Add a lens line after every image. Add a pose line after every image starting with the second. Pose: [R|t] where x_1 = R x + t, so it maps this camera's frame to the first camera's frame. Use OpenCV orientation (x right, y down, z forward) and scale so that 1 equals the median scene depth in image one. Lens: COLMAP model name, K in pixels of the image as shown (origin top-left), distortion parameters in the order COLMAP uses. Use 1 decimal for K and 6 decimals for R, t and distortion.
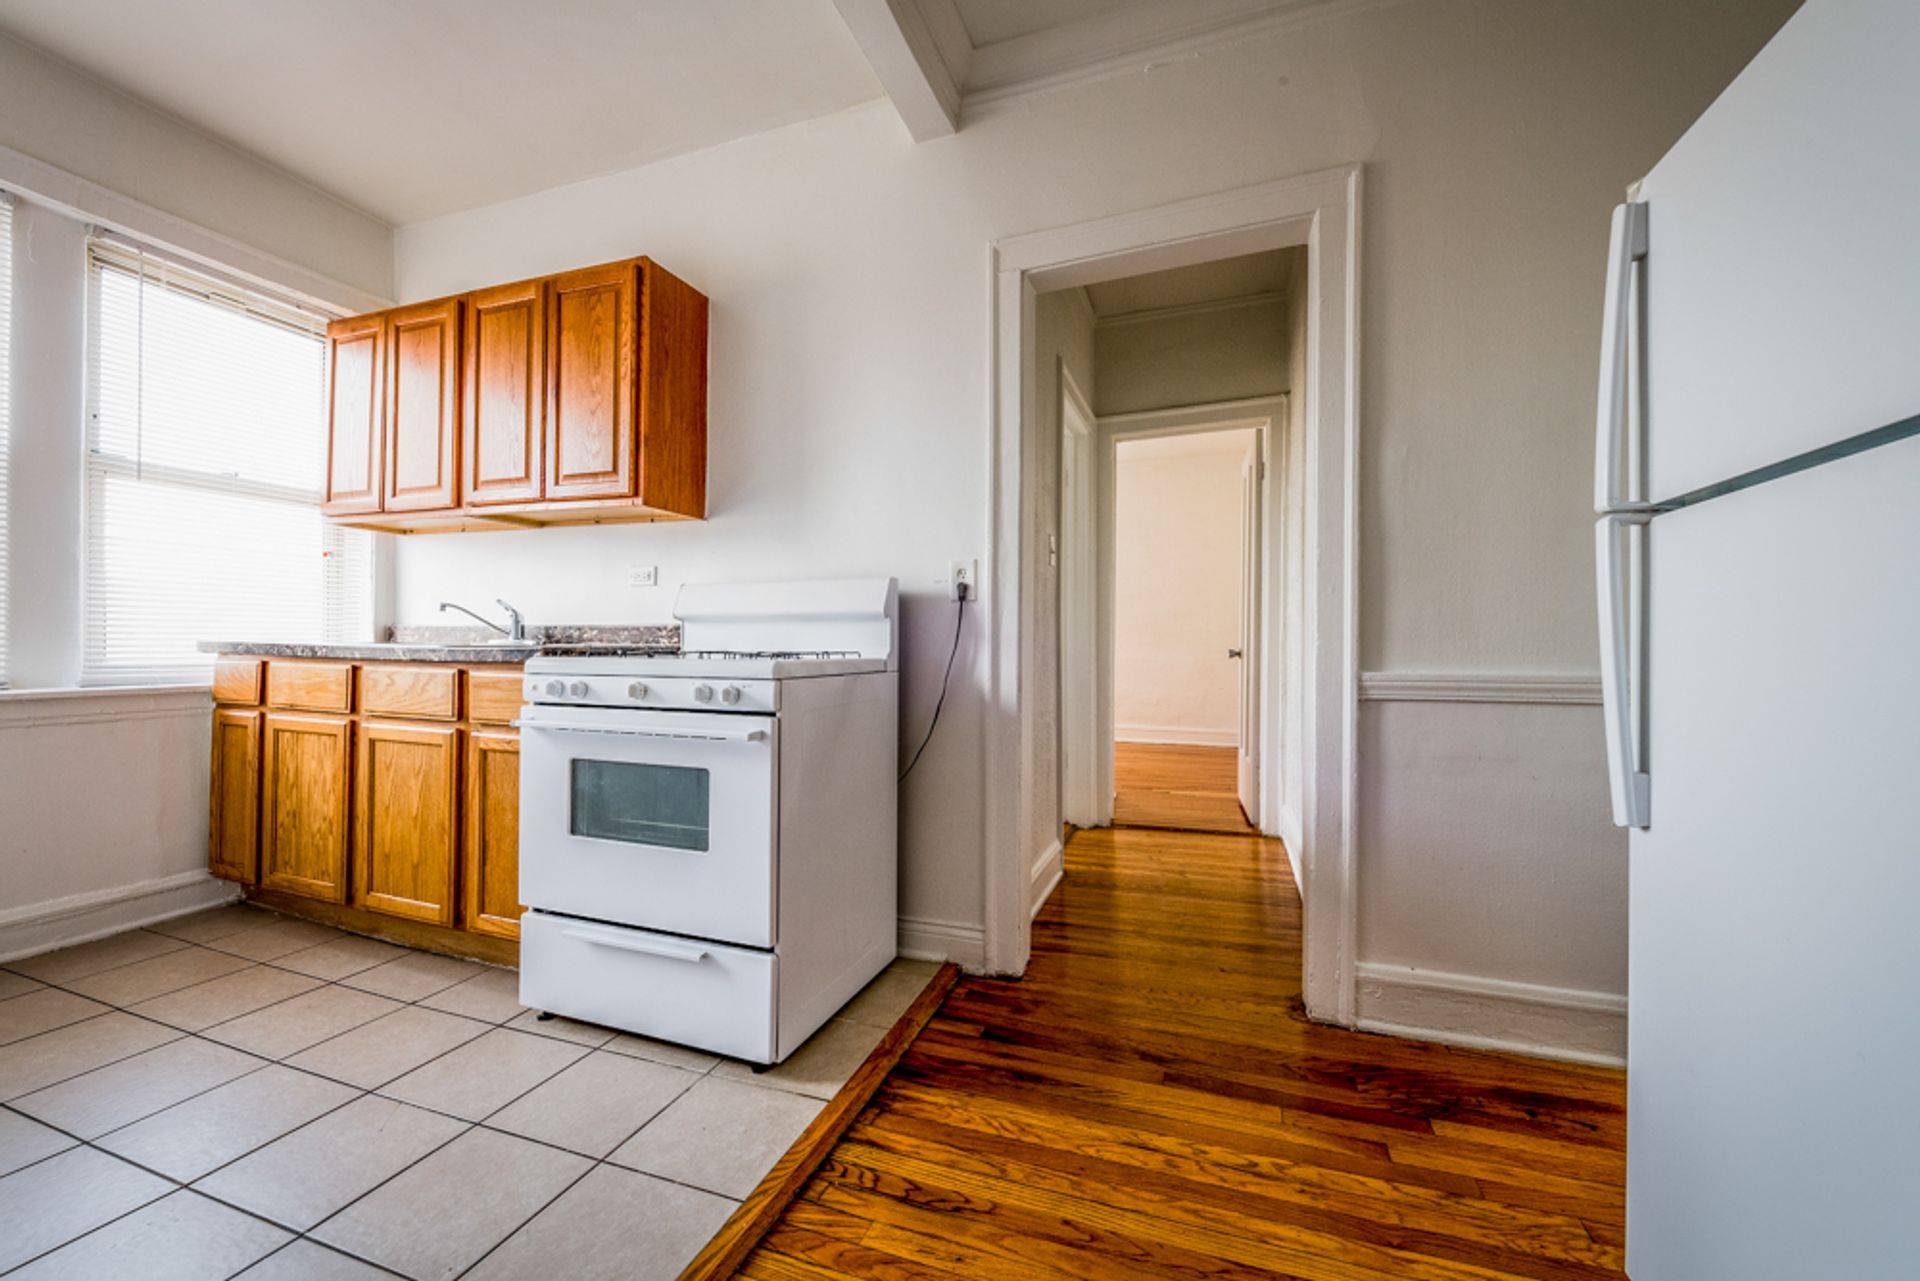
lens RADIAL K [[758.9, 0, 948.5], [0, 758.9, 641.8], [0, 0, 1]] dist [0.000272, -0.004503]
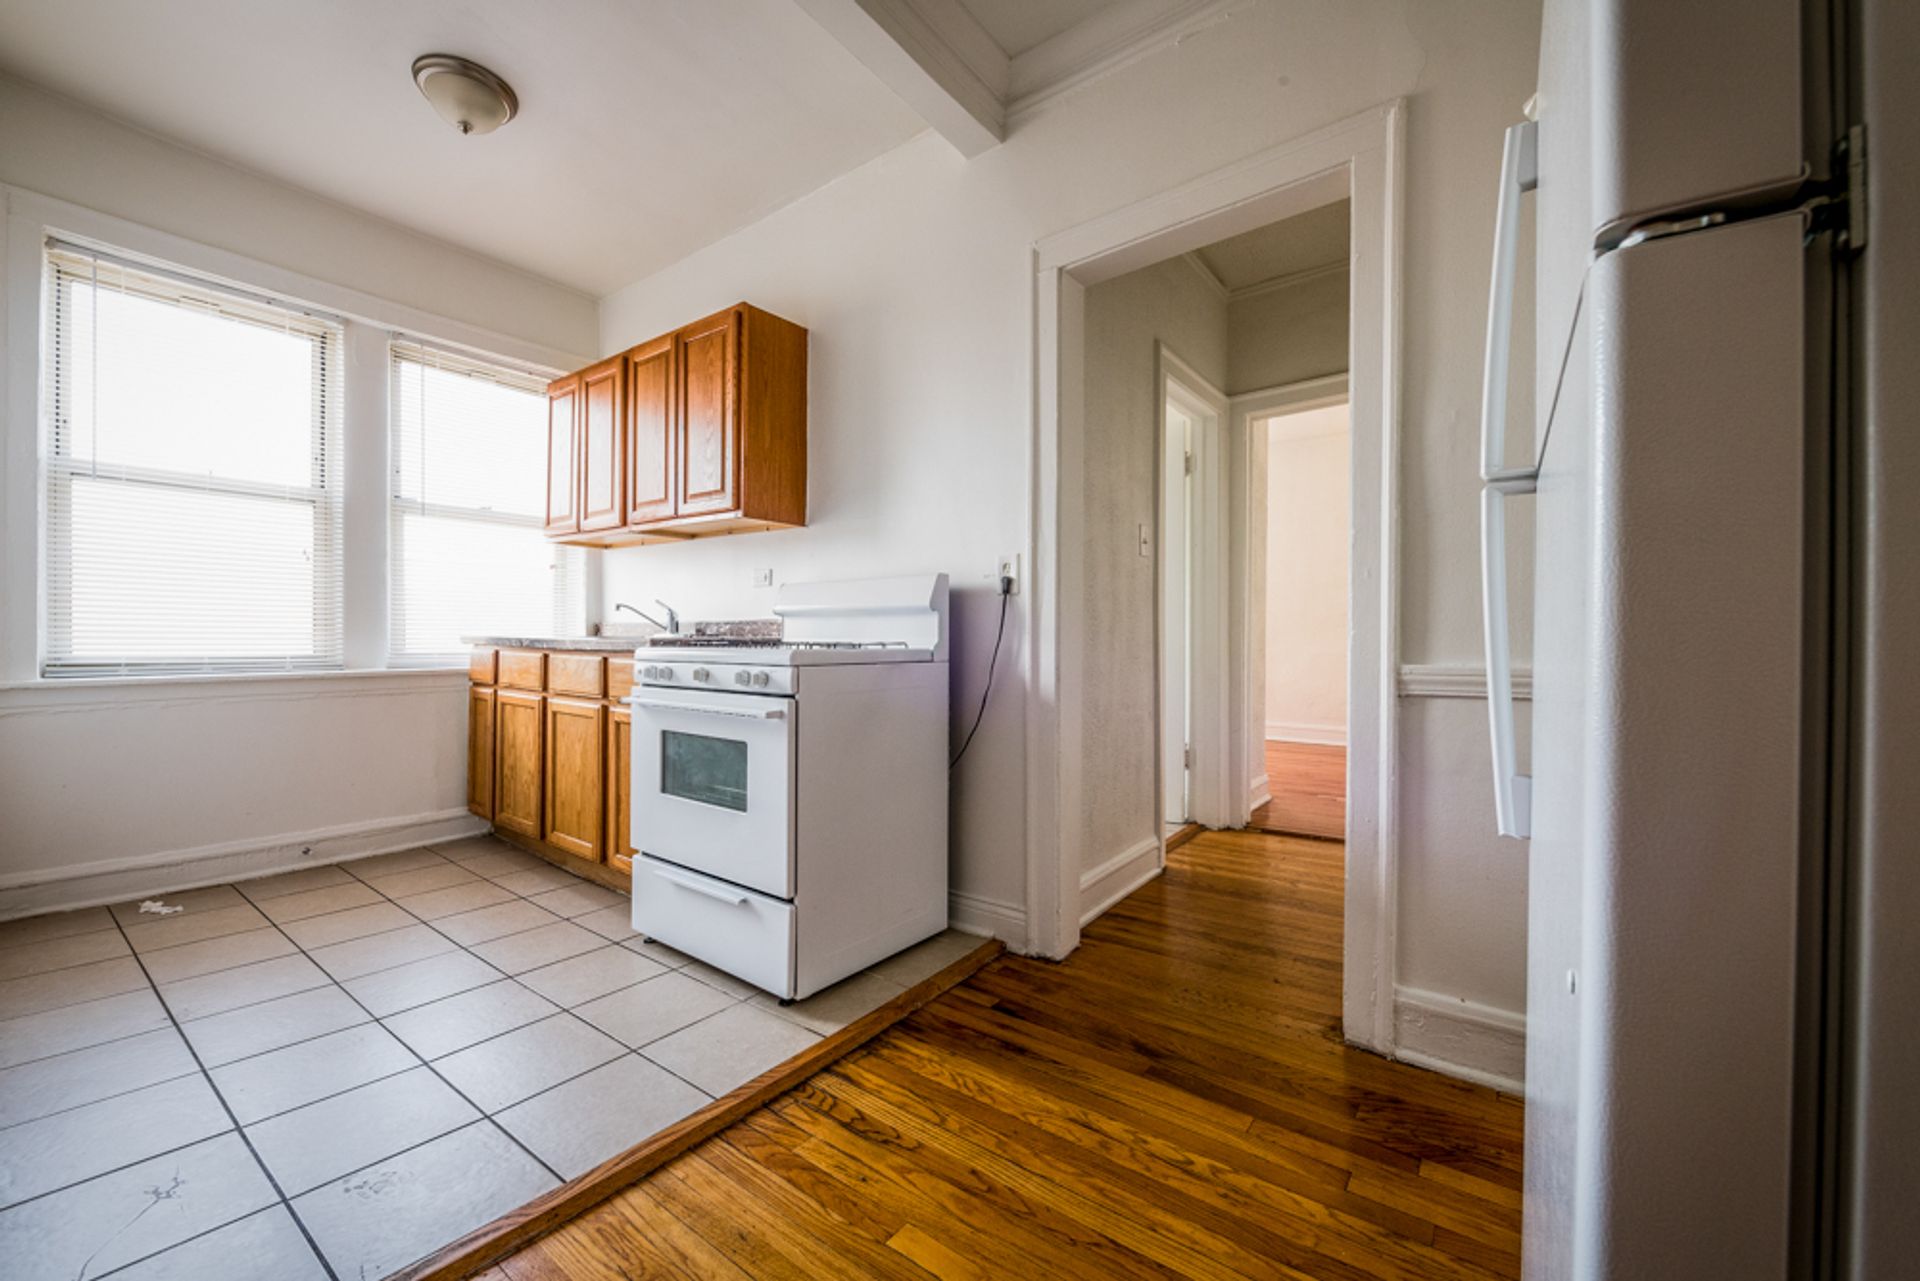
lens RADIAL K [[758.9, 0, 948.5], [0, 758.9, 641.8], [0, 0, 1]] dist [0.000272, -0.004503]
pose [[0.953858, -0.000684, -0.300258, 0.258734], [0.002736, 0.999976, 0.006415, 0.004747], [0.300246, -0.006941, 0.953837, -0.017398]]
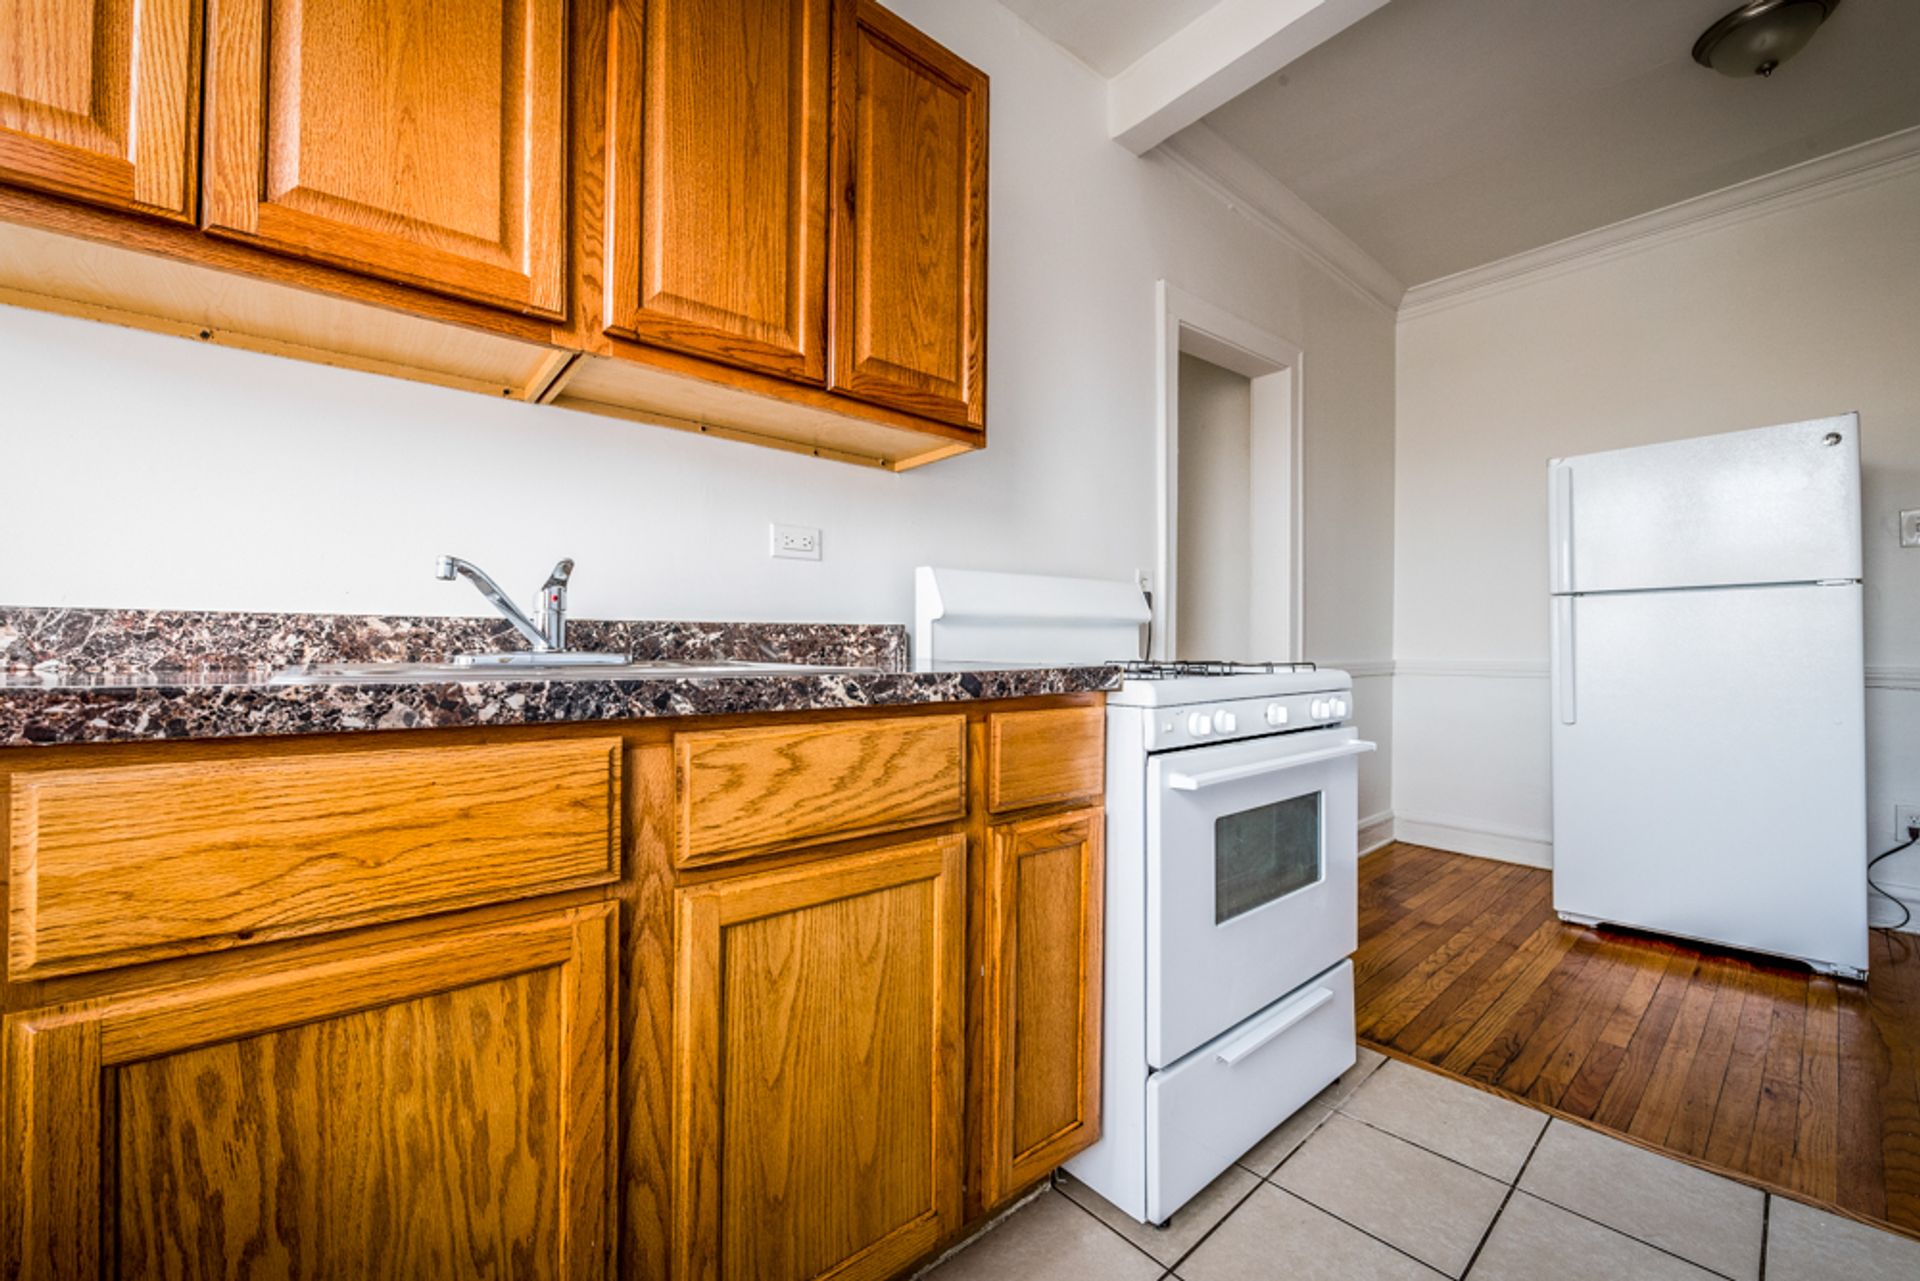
lens RADIAL K [[758.9, 0, 948.5], [0, 758.9, 641.8], [0, 0, 1]] dist [0.000272, -0.004503]
pose [[0.490464, -0.004472, 0.871450, -1.056346], [-0.003185, 0.999971, 0.006924, -0.015486], [-0.871456, -0.006171, 0.490435, 0.737834]]
